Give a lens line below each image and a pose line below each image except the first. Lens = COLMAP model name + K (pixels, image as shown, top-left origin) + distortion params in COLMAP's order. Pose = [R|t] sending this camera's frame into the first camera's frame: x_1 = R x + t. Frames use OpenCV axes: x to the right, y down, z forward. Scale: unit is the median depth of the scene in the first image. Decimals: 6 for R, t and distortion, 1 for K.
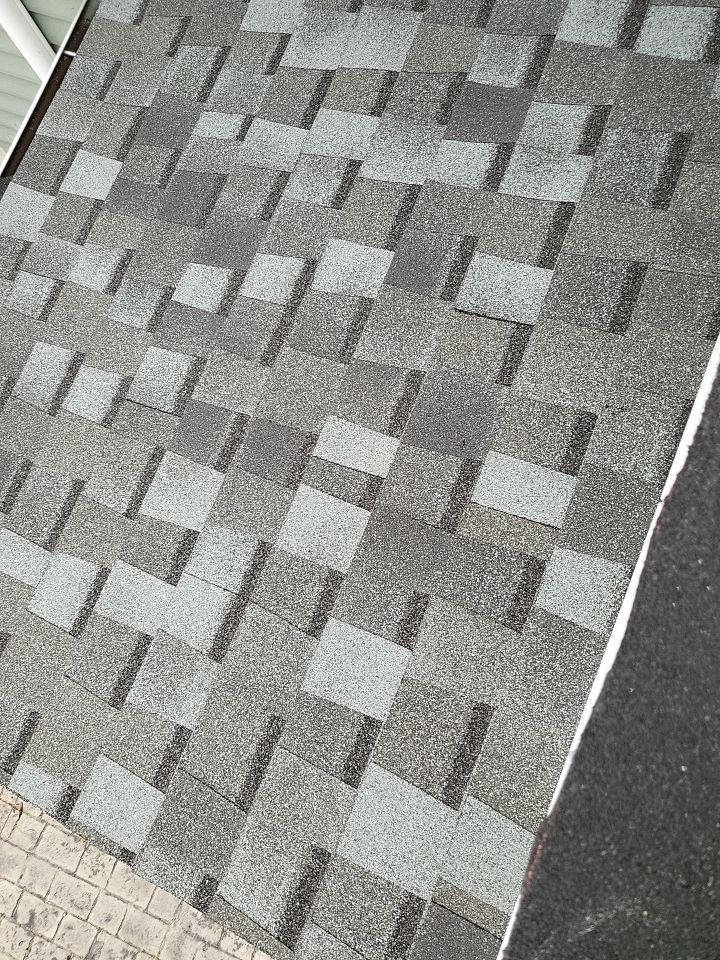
lens RADIAL K [[827.0, 0, 364.5], [0, 827.0, 466.6], [0, 0, 1]] dist [-0.054967, 0.155590]
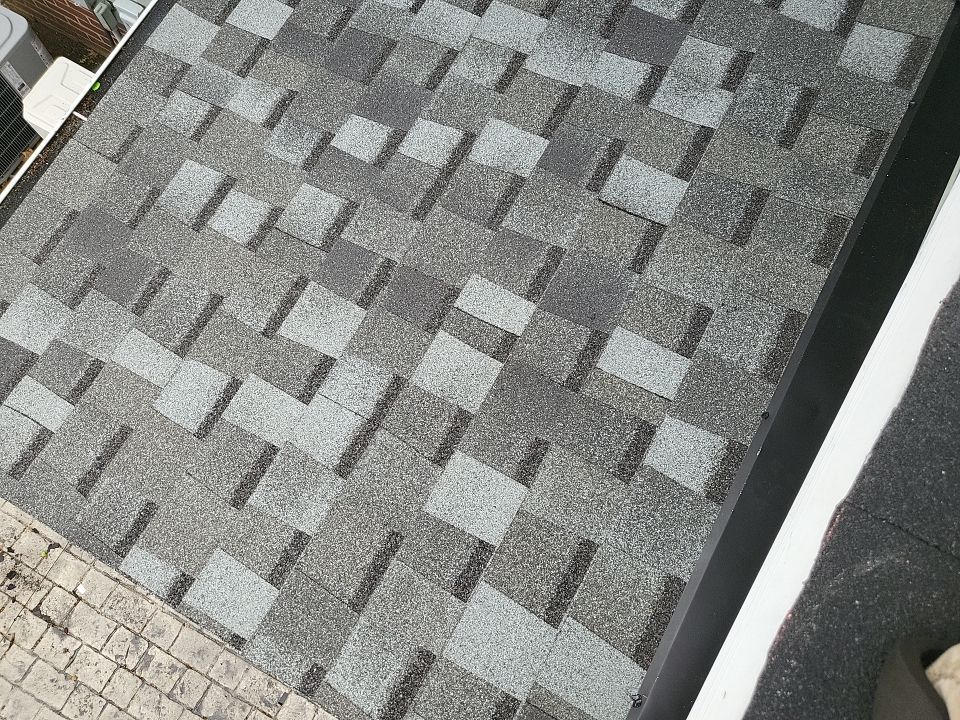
lens RADIAL K [[827.0, 0, 480.0], [0, 827.0, 360.0], [0, 0, 1]] dist [-0.054967, 0.155590]
pose [[0.977810, 0.163169, 0.131393, -0.163908], [-0.160868, 0.986578, -0.028011, 0.083484], [-0.134200, 0.006252, 0.990934, -0.092730]]
